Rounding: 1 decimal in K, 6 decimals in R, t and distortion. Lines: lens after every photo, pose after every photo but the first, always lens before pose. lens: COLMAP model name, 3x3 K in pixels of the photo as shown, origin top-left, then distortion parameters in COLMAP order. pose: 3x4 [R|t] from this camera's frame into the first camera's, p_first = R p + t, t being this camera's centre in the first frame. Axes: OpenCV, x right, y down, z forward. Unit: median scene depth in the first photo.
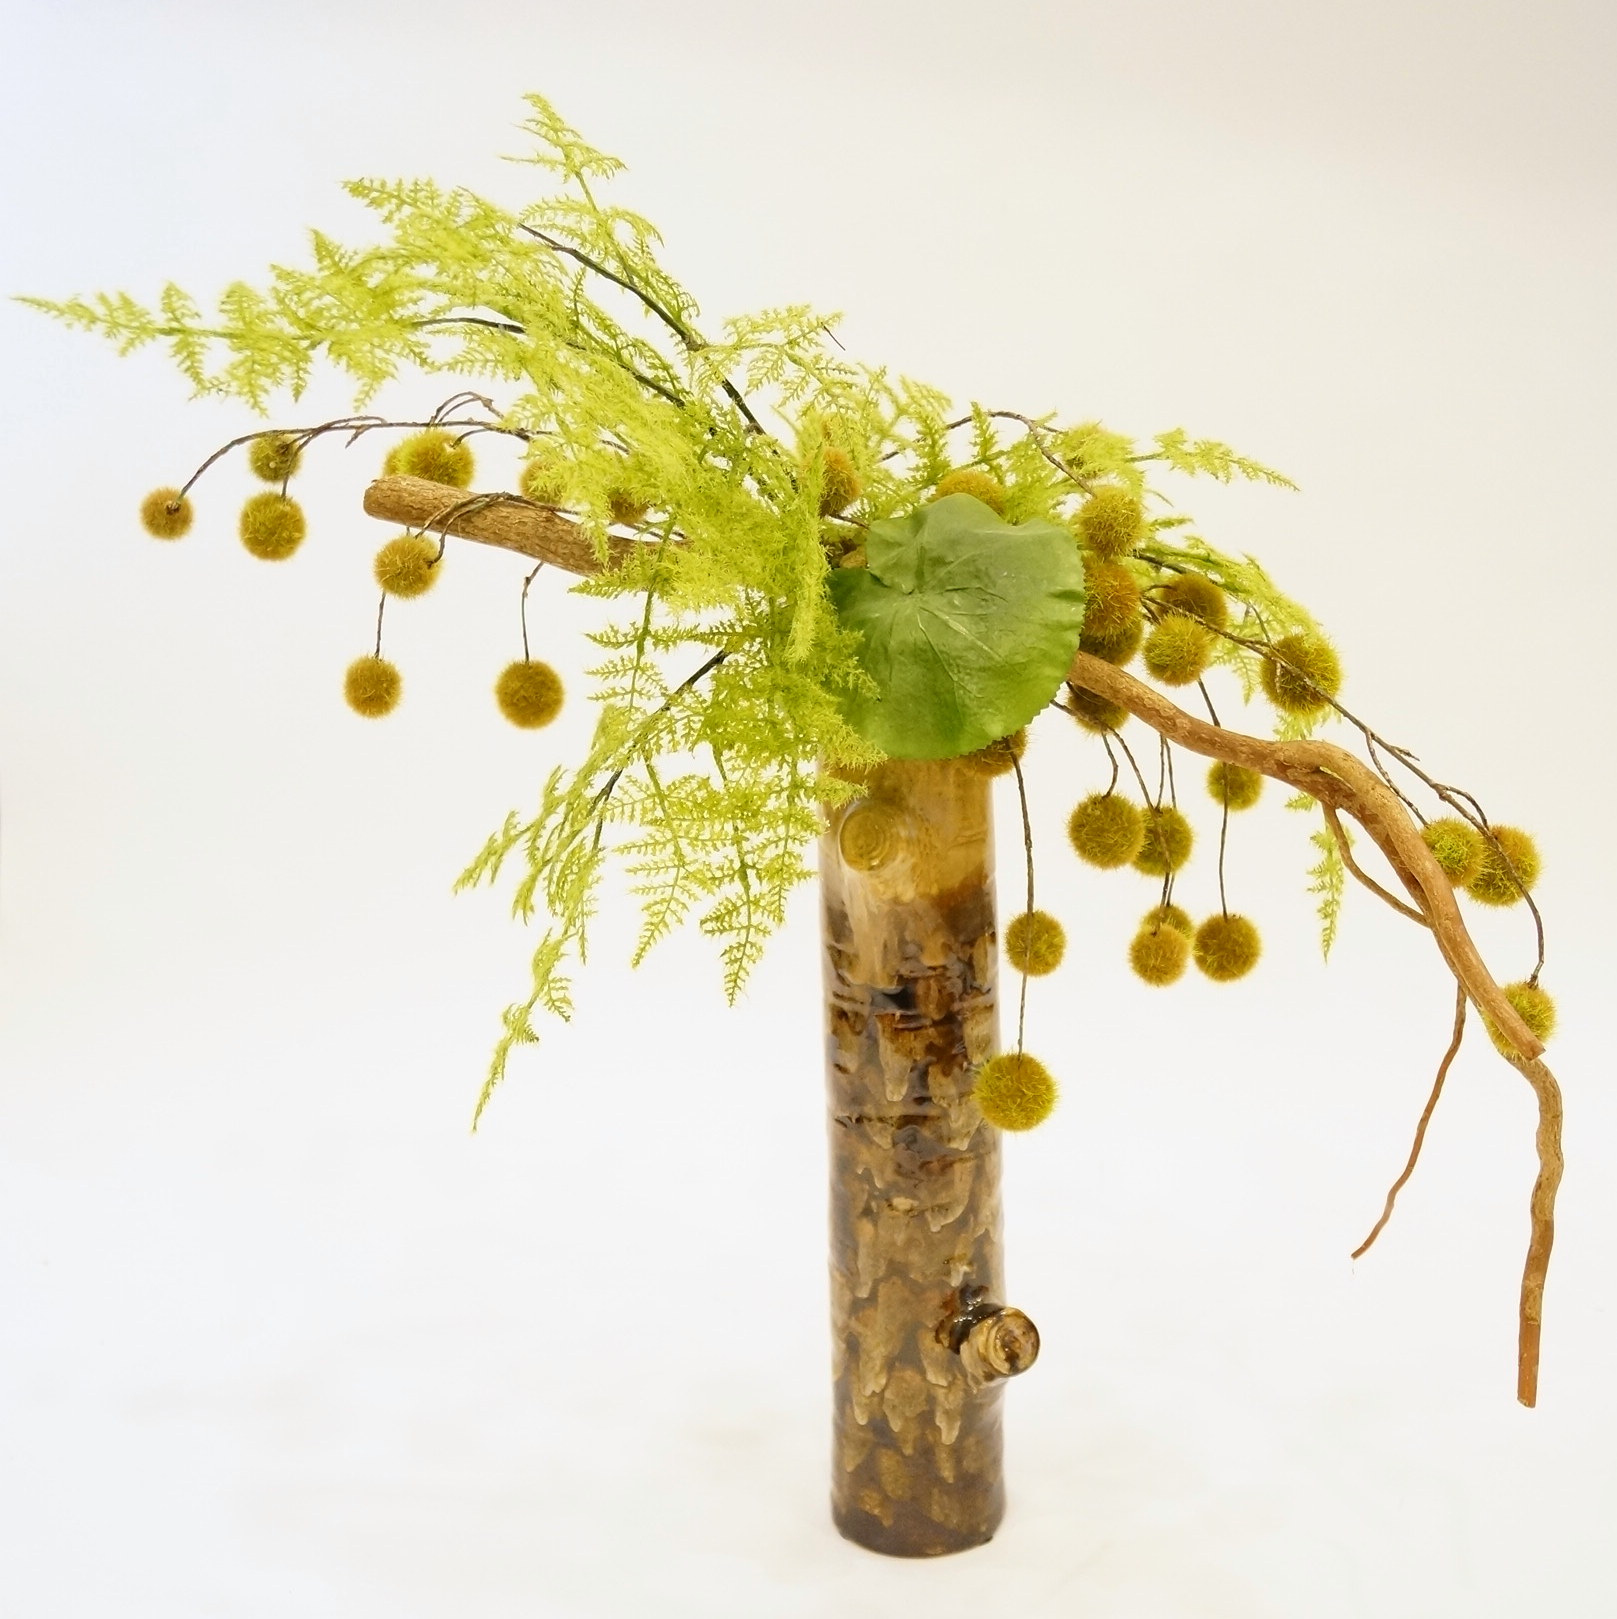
lens RADIAL K [[2368.3, 0, 808.7], [0, 2368.3, 811.1], [0, 0, 1]] dist [-0.129525, 0.000000]
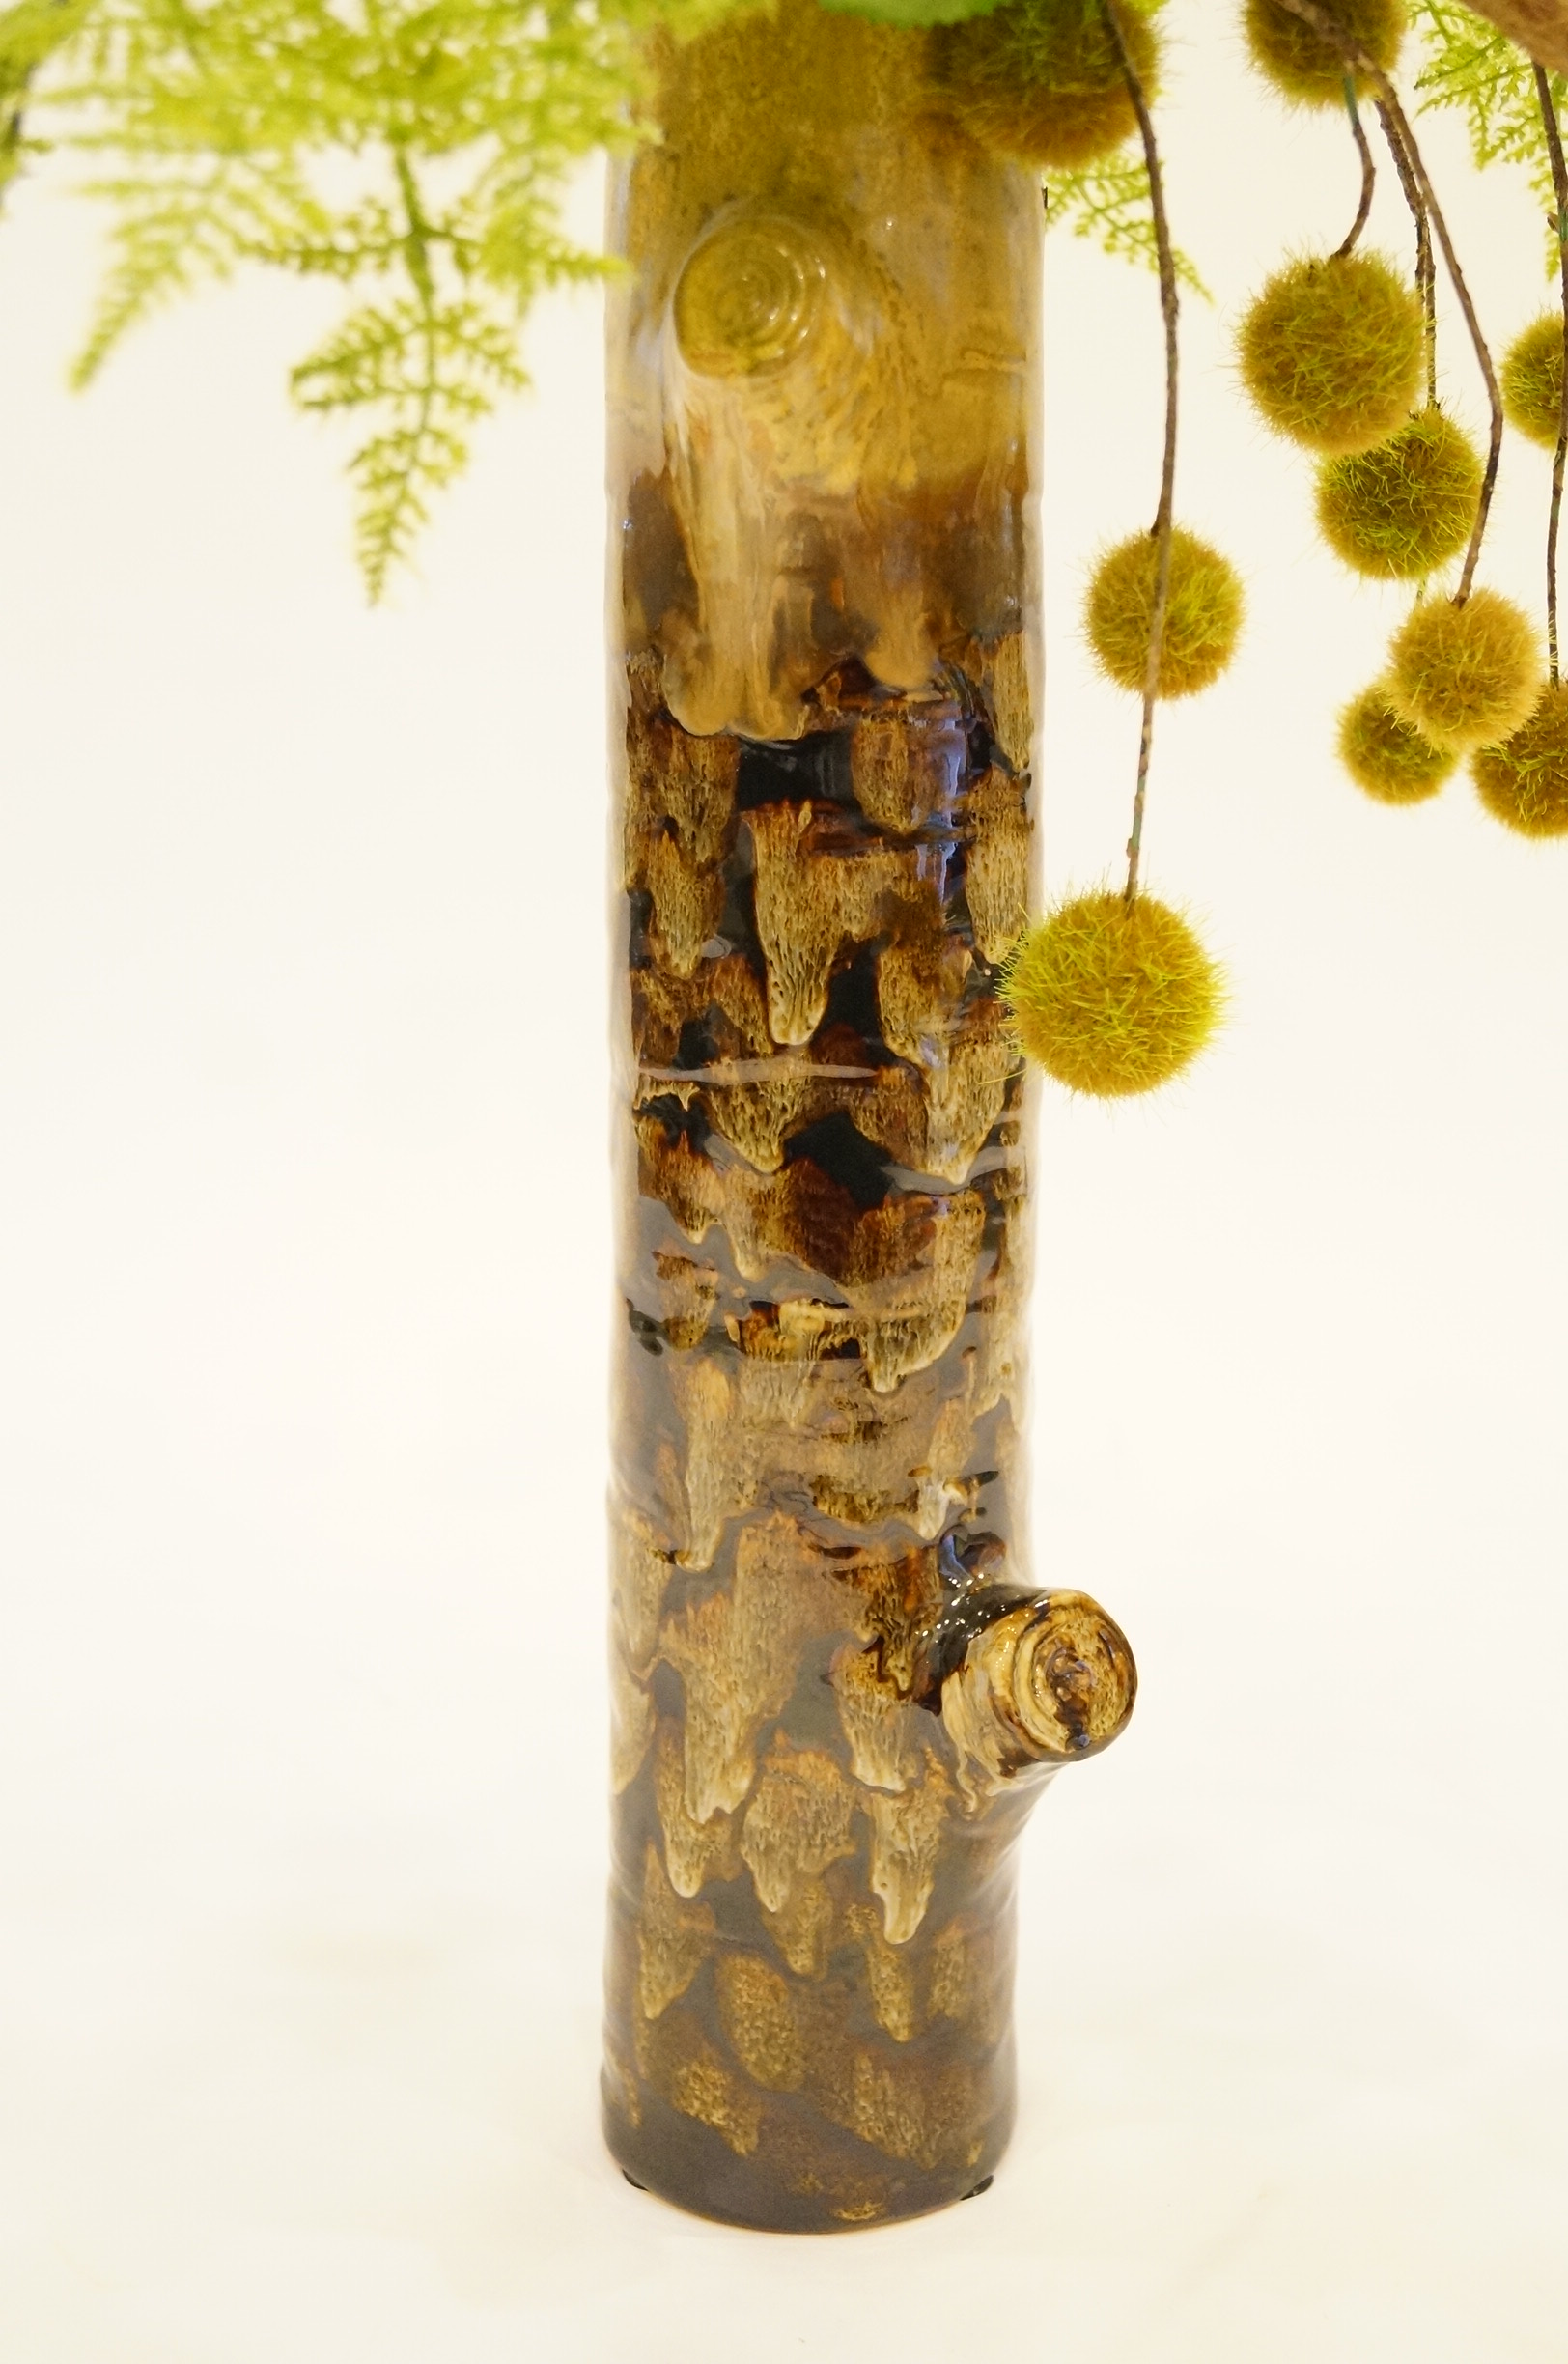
lens RADIAL K [[2860.3, 0, 774.0], [0, 2860.3, 1179.6], [0, 0, 1]] dist [-0.057492, 0.000000]
pose [[0.995586, 0.016417, 0.092410, -0.010345], [-0.012116, 0.998825, -0.046913, 0.166905], [-0.093071, 0.045587, 0.994615, 0.522603]]
